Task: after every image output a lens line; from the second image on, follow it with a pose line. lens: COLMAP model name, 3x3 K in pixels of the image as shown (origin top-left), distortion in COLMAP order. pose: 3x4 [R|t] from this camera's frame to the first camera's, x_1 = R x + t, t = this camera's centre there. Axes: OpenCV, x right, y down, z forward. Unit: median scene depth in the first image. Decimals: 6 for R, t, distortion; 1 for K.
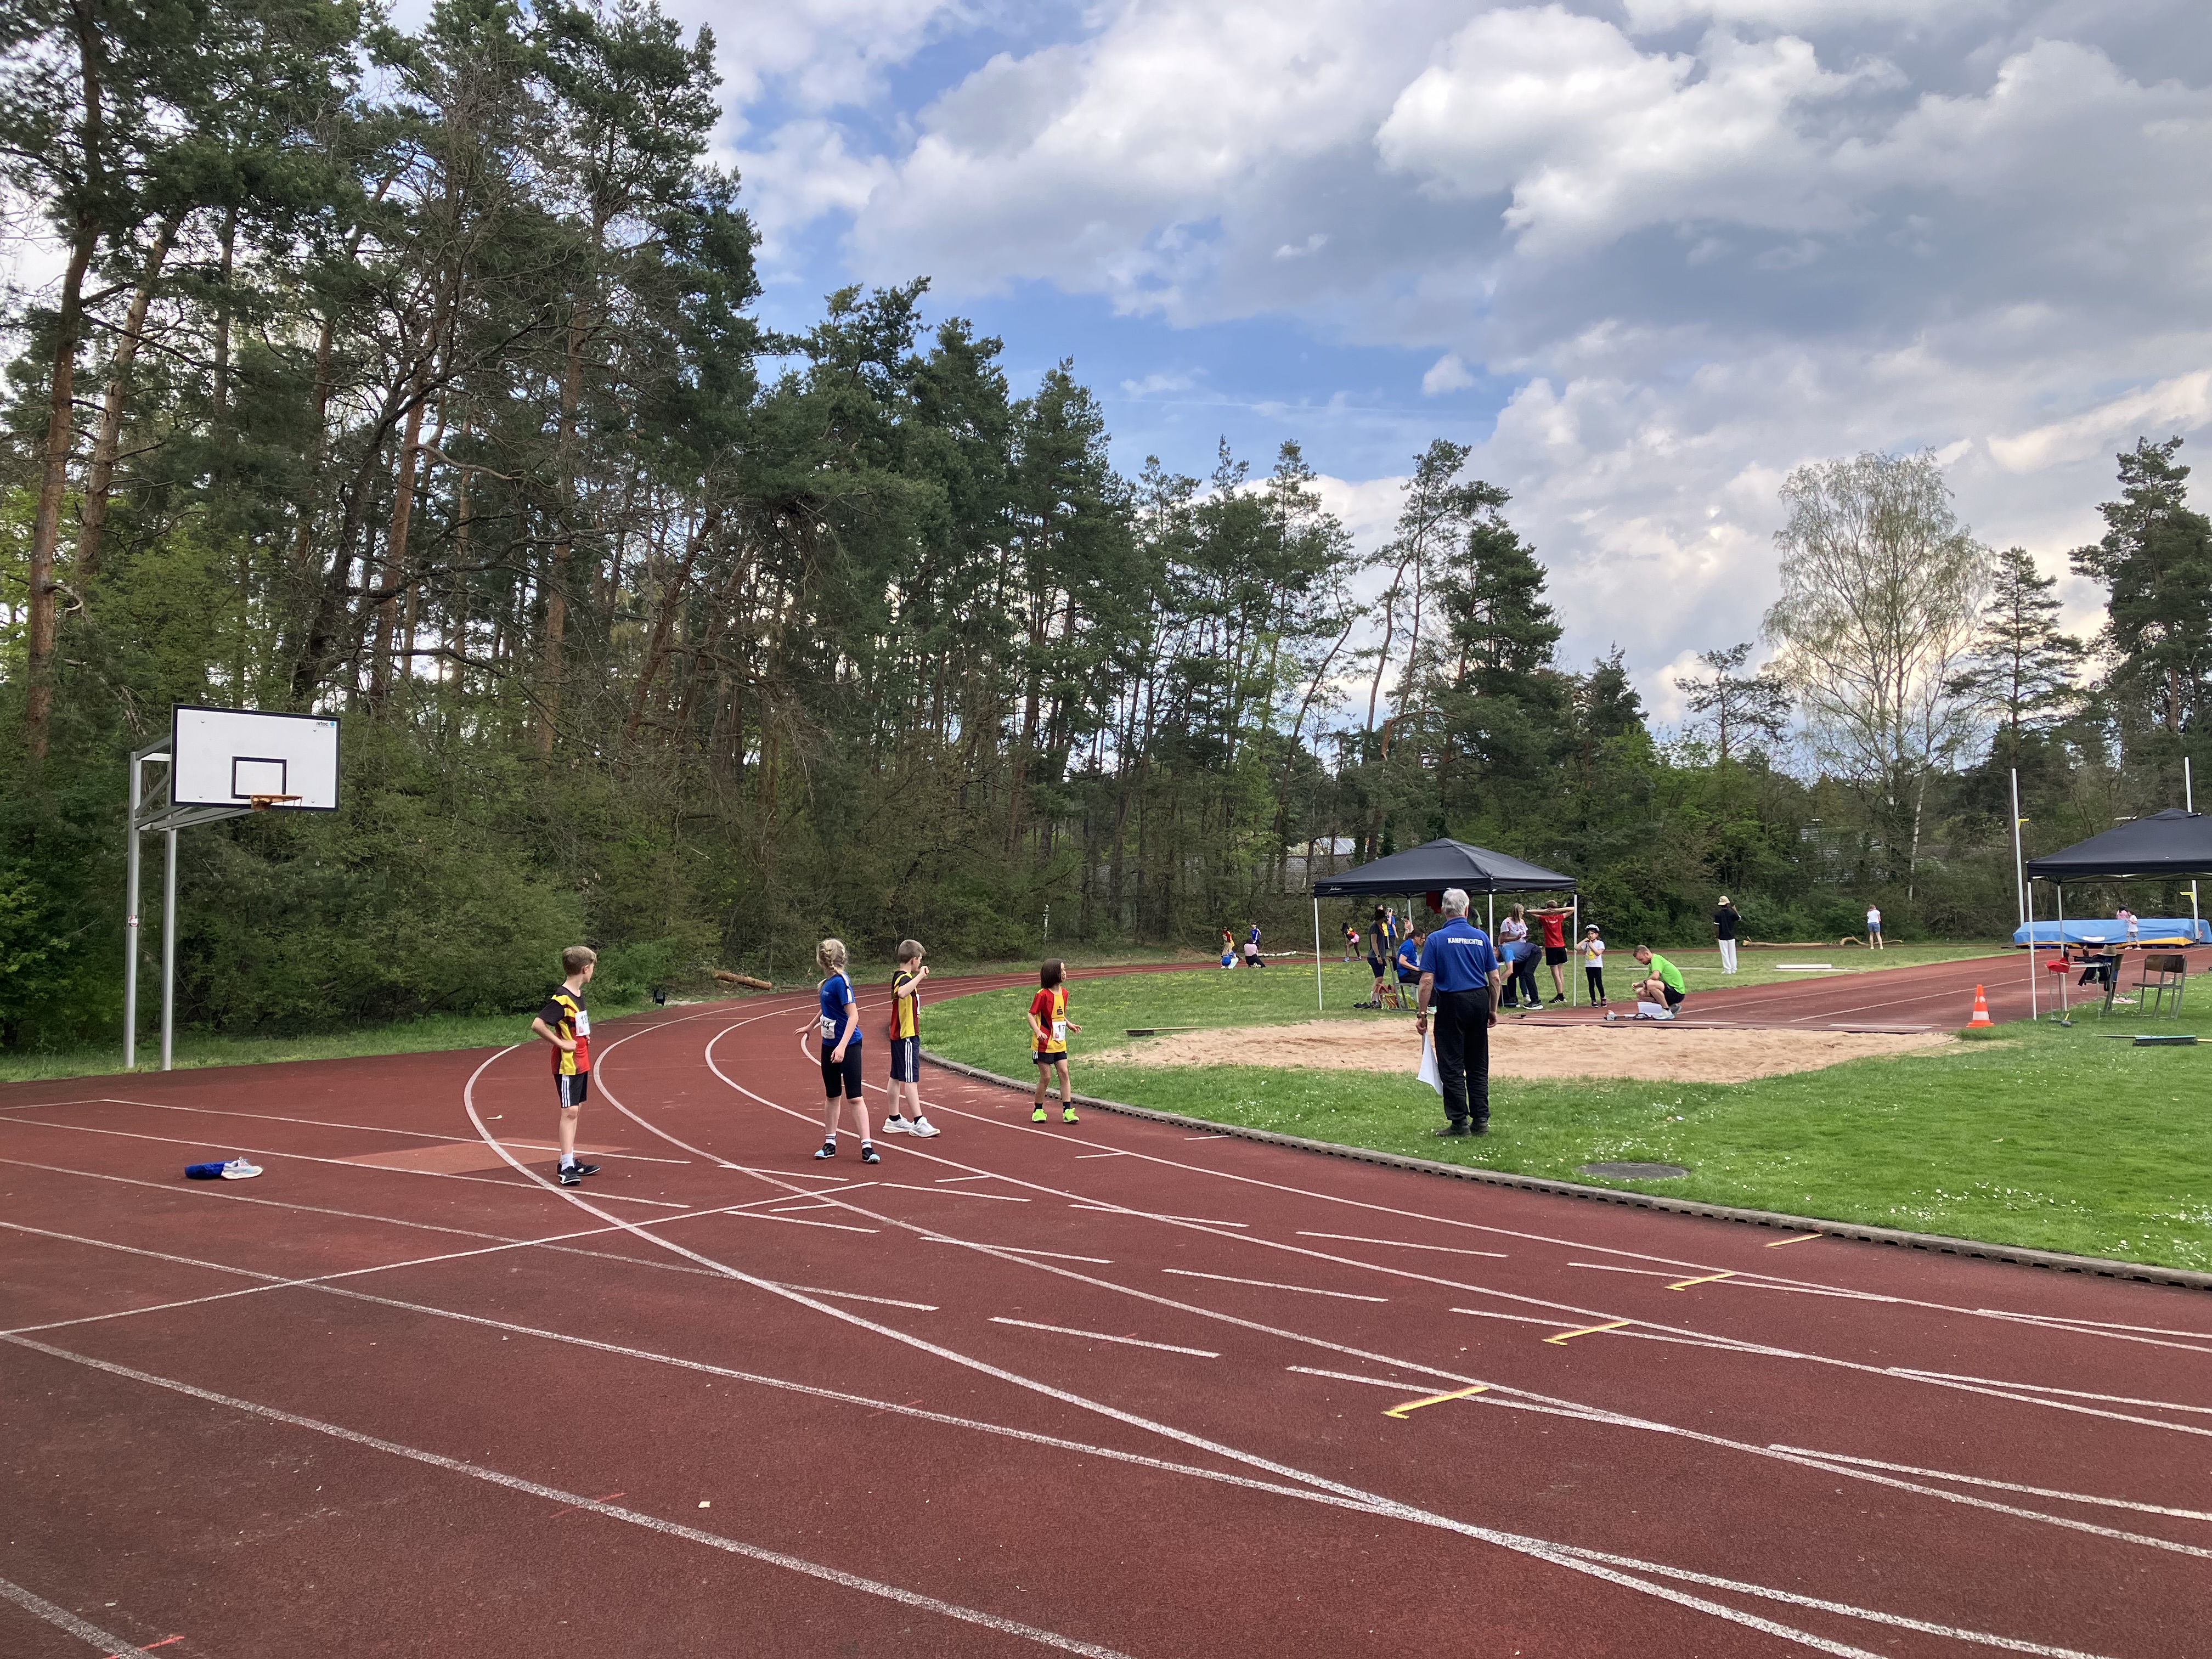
lens RADIAL K [[1804.6, 0, 1106.1], [0, 1804.6, 794.2], [0, 0, 1]] dist [0.006867, 0.010561]
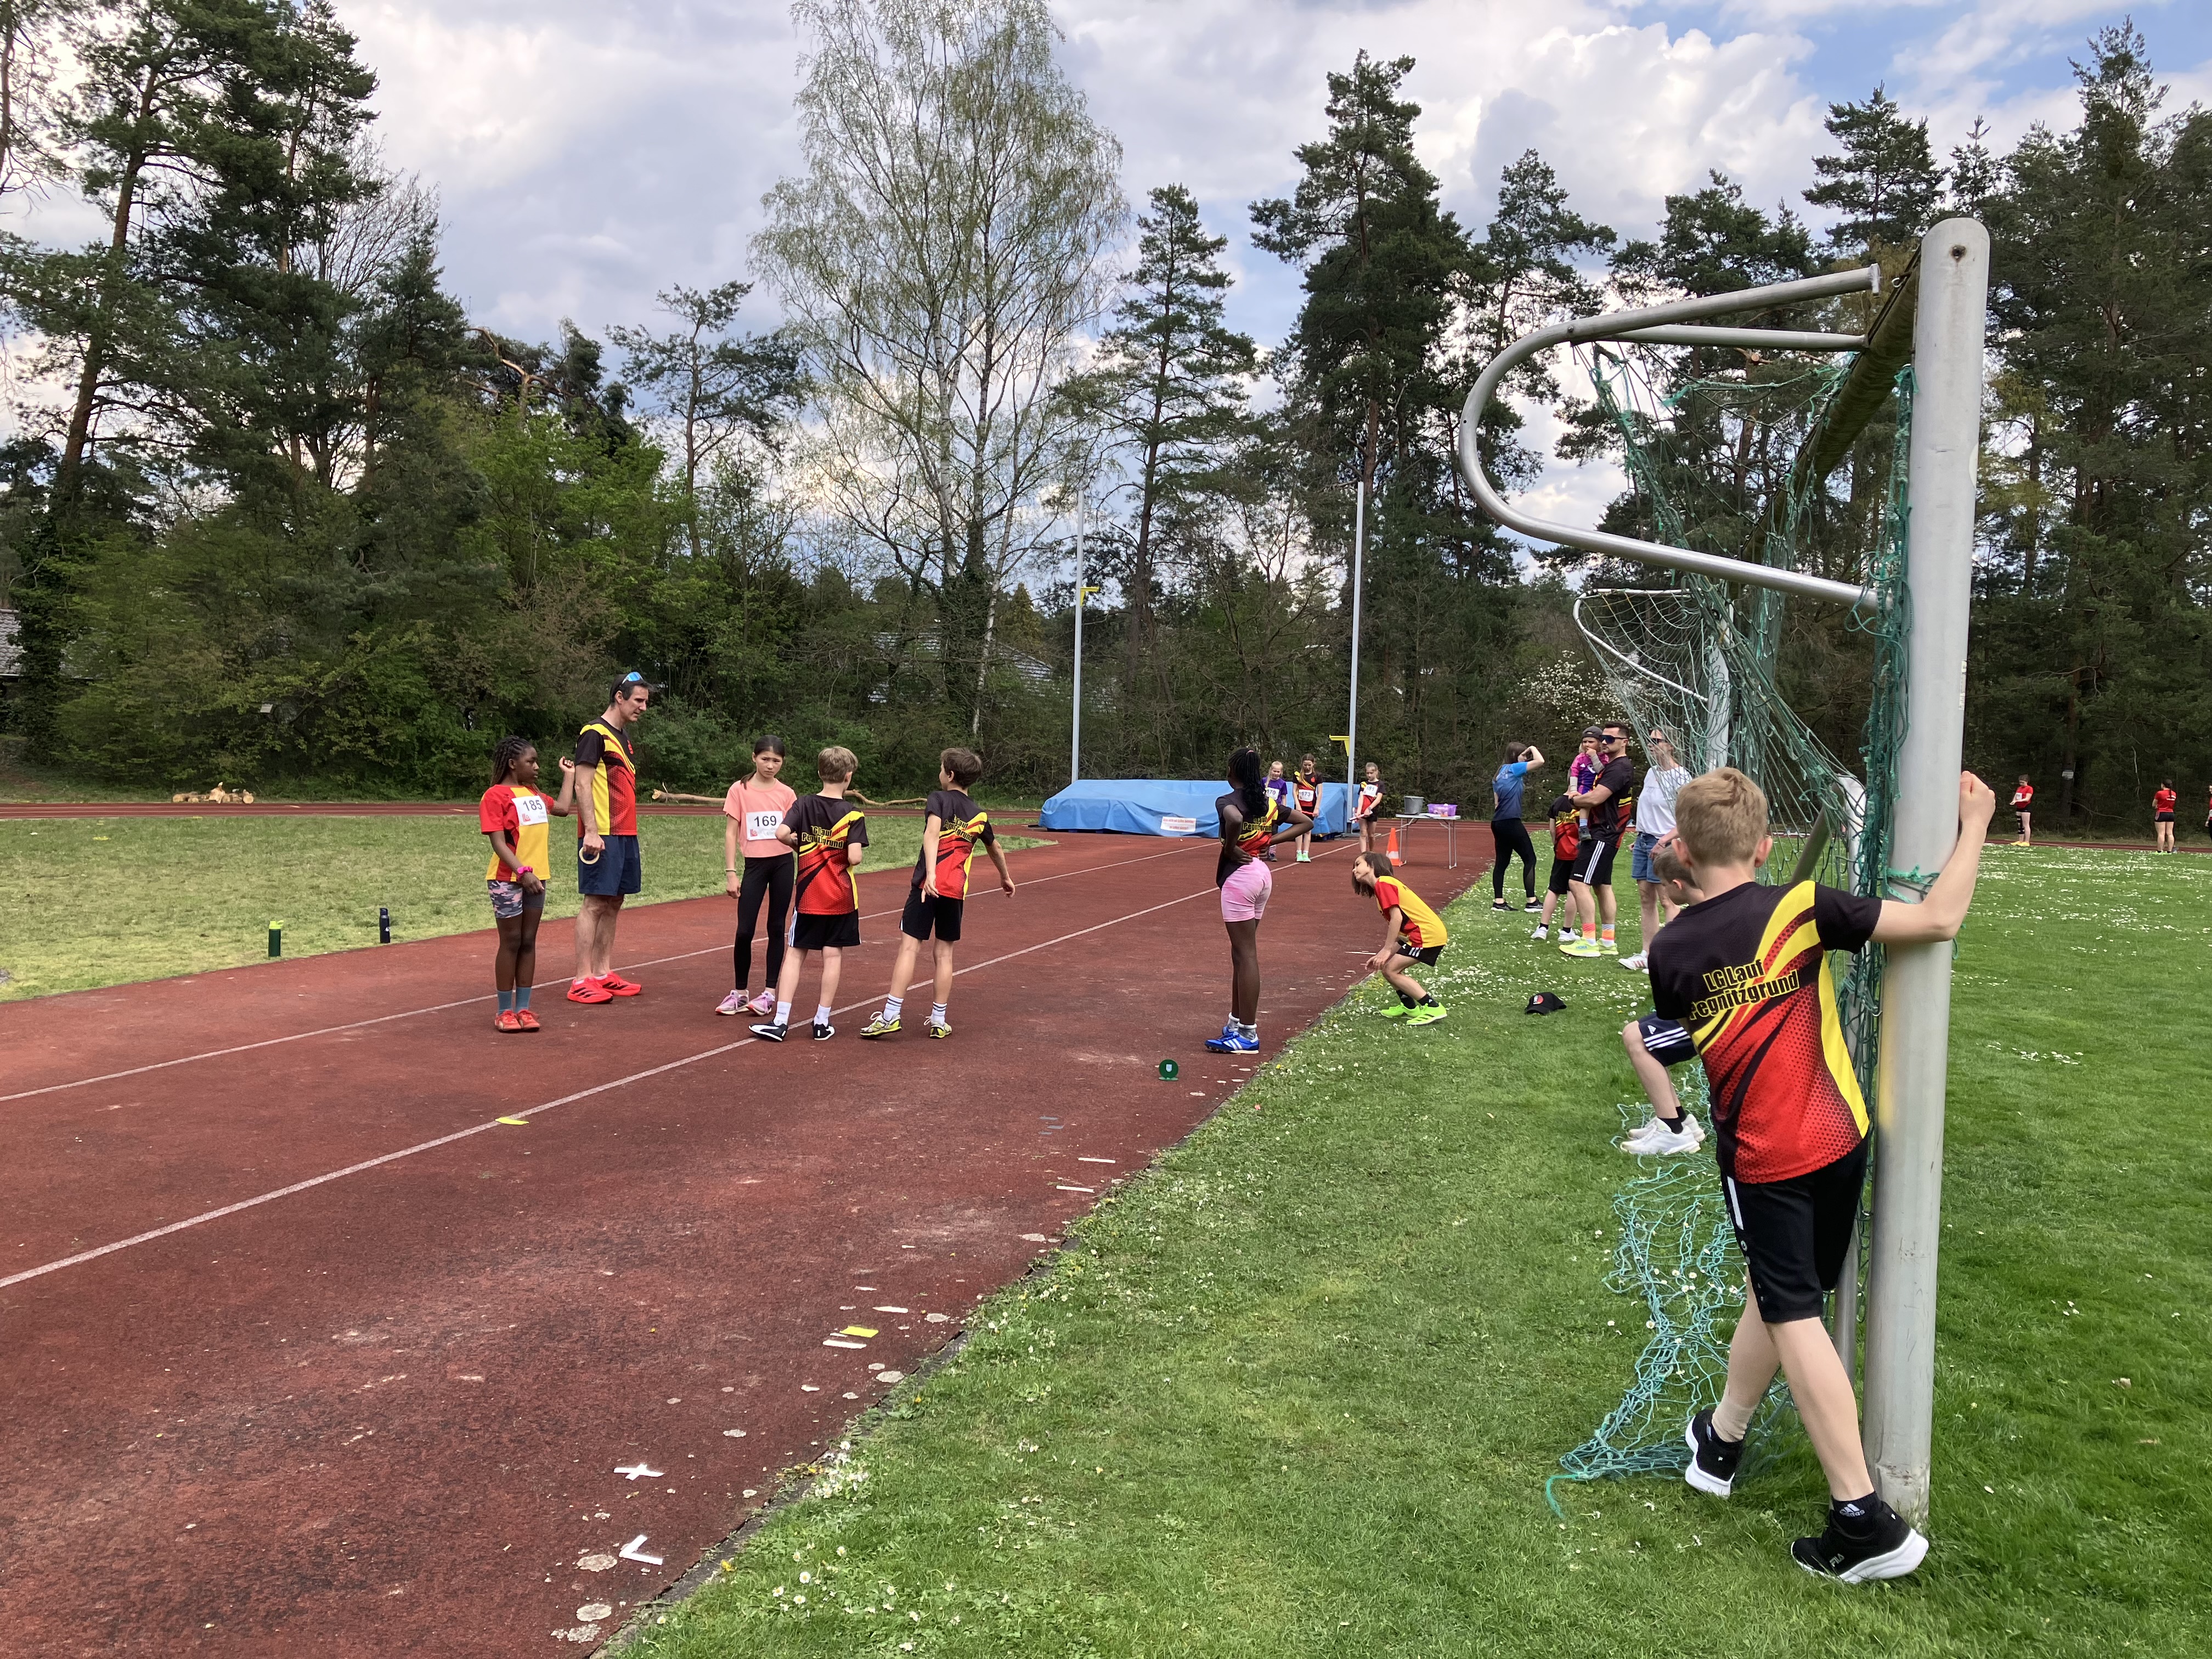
lens RADIAL K [[1783.3, 0, 1106.0], [0, 1783.3, 829.5], [0, 0, 1]] dist [0.004751, 0.003385]
pose [[0.928134, 0.024601, 0.371431, 0.255699], [-0.067713, 0.992324, 0.103477, 0.024935], [-0.366035, -0.121191, 0.922676, 0.407871]]
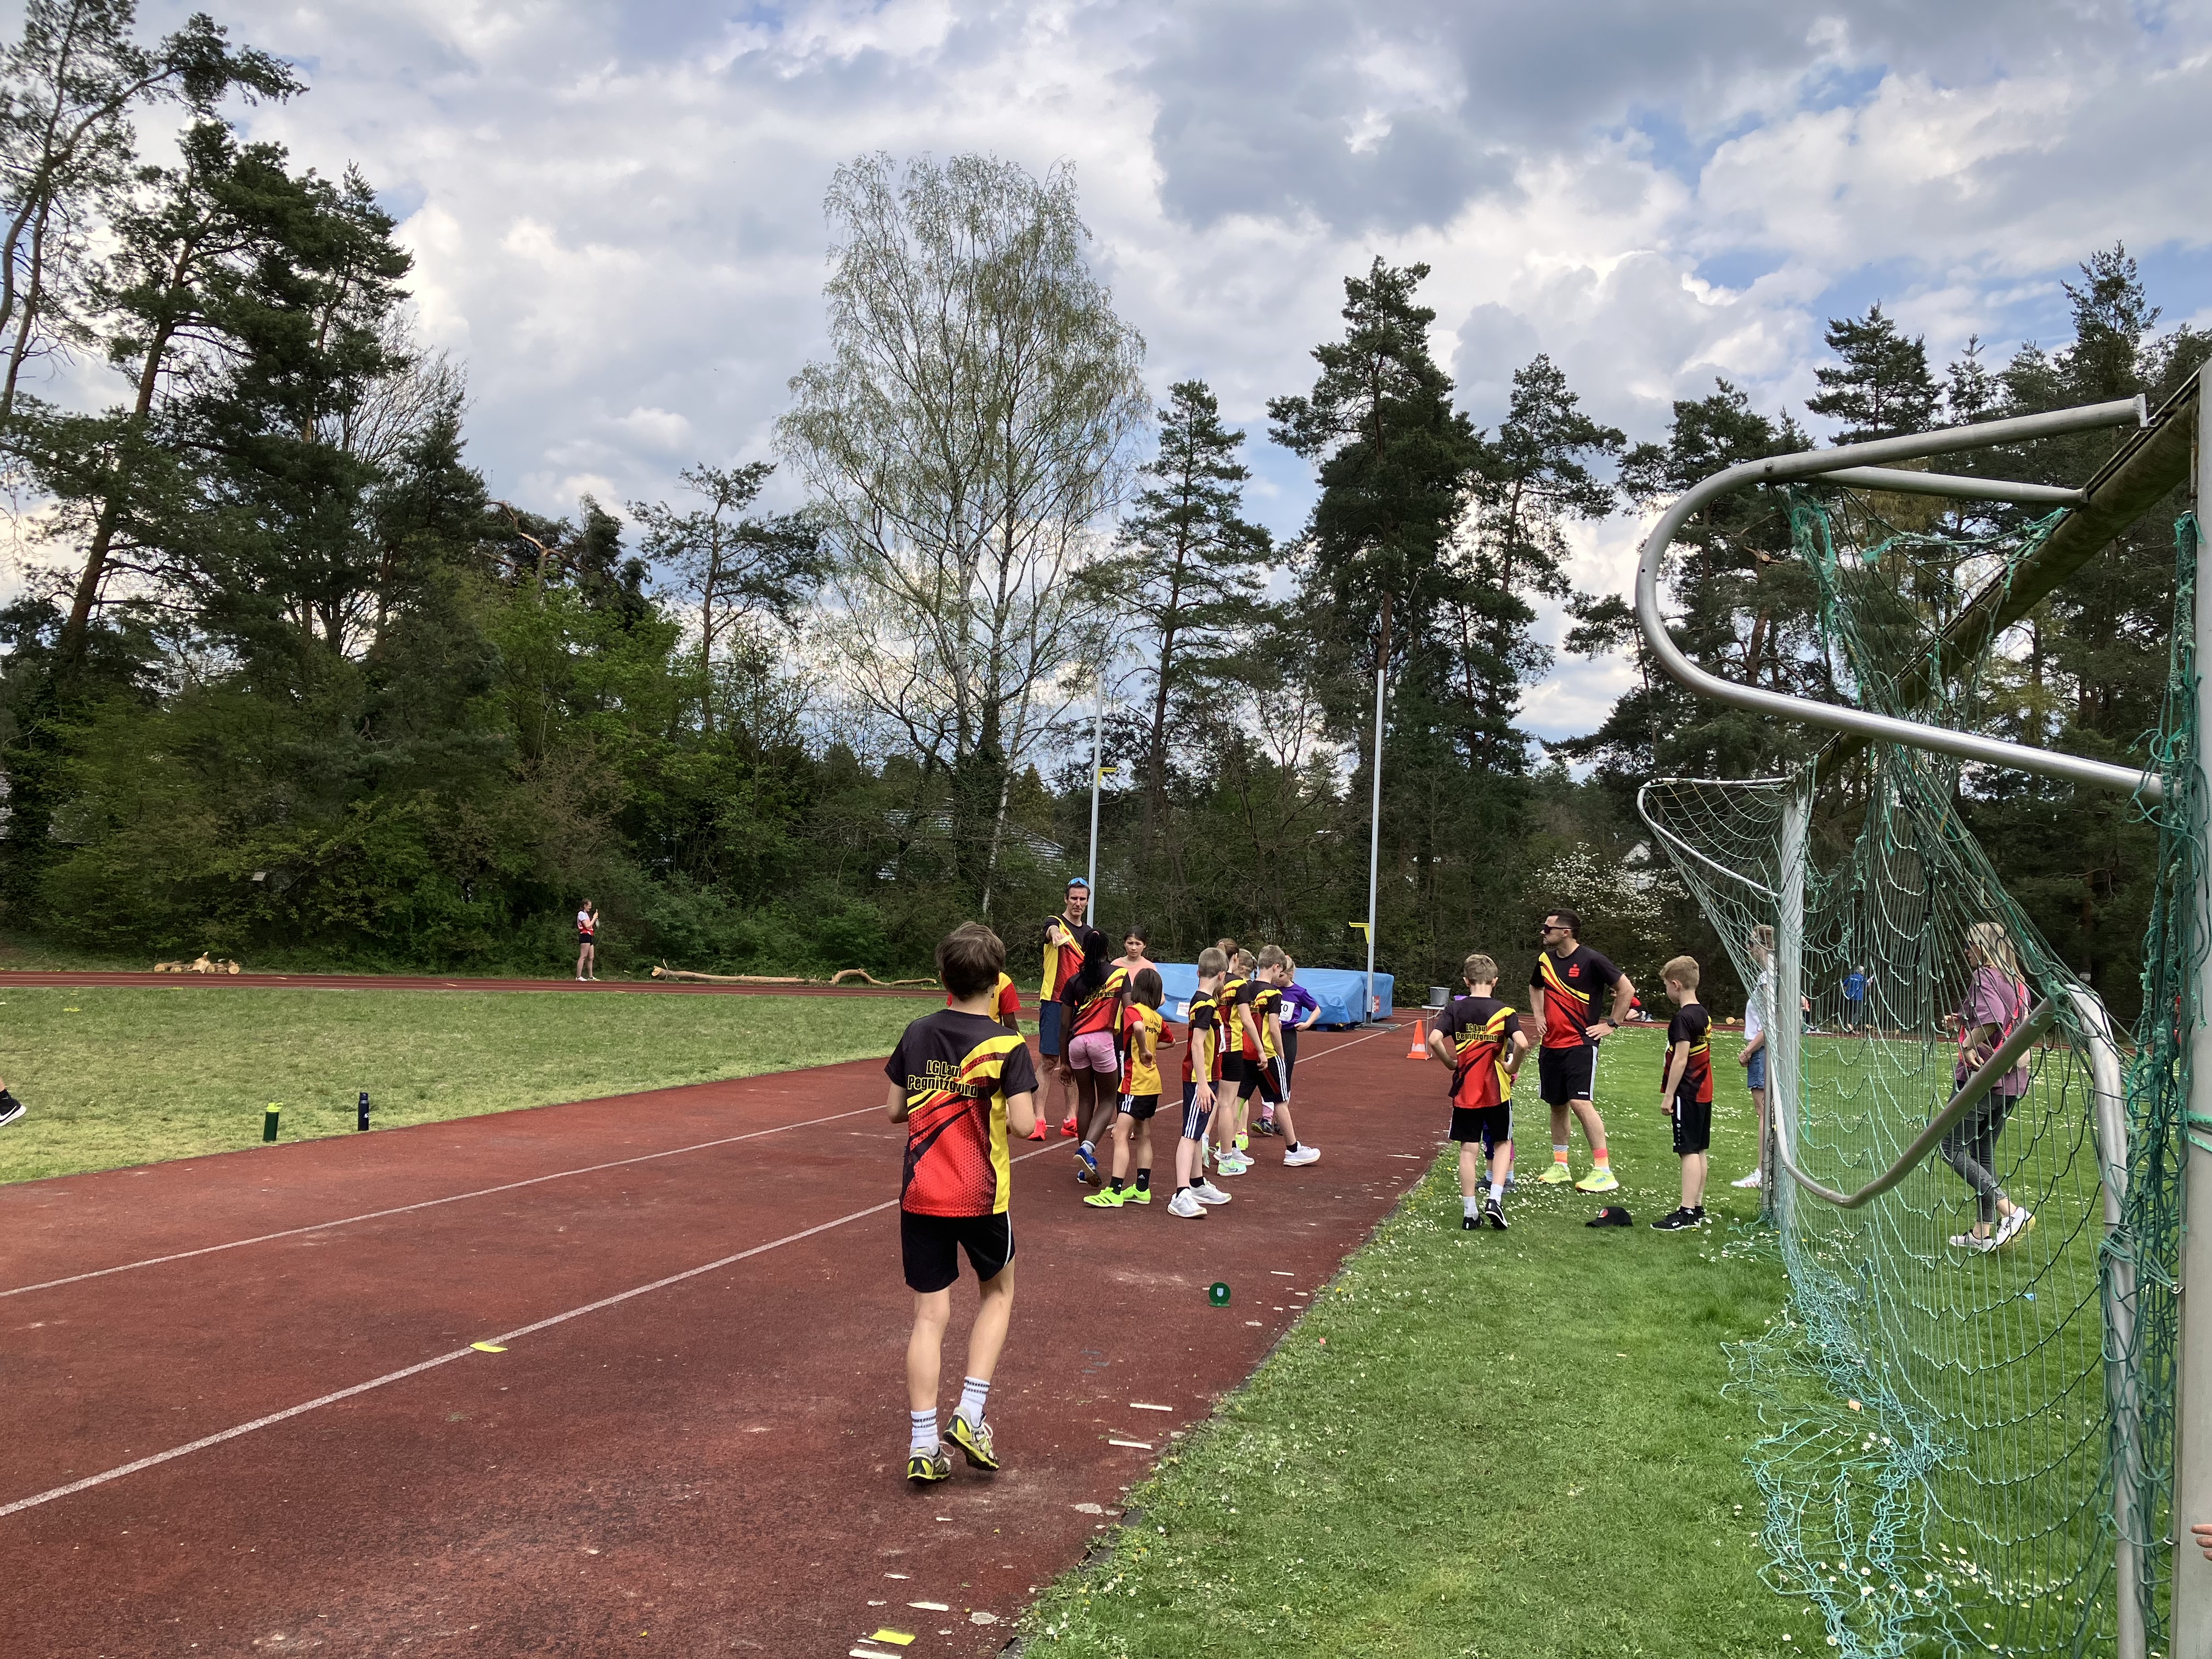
lens RADIAL K [[1791.1, 0, 1144.9], [0, 1791.1, 826.6], [0, 0, 1]] dist [0.007094, 0.006582]
pose [[0.920249, 0.080386, 0.382989, 0.256009], [-0.086421, 0.996258, -0.001453, 0.025166], [-0.381673, -0.031761, 0.923752, 0.413764]]
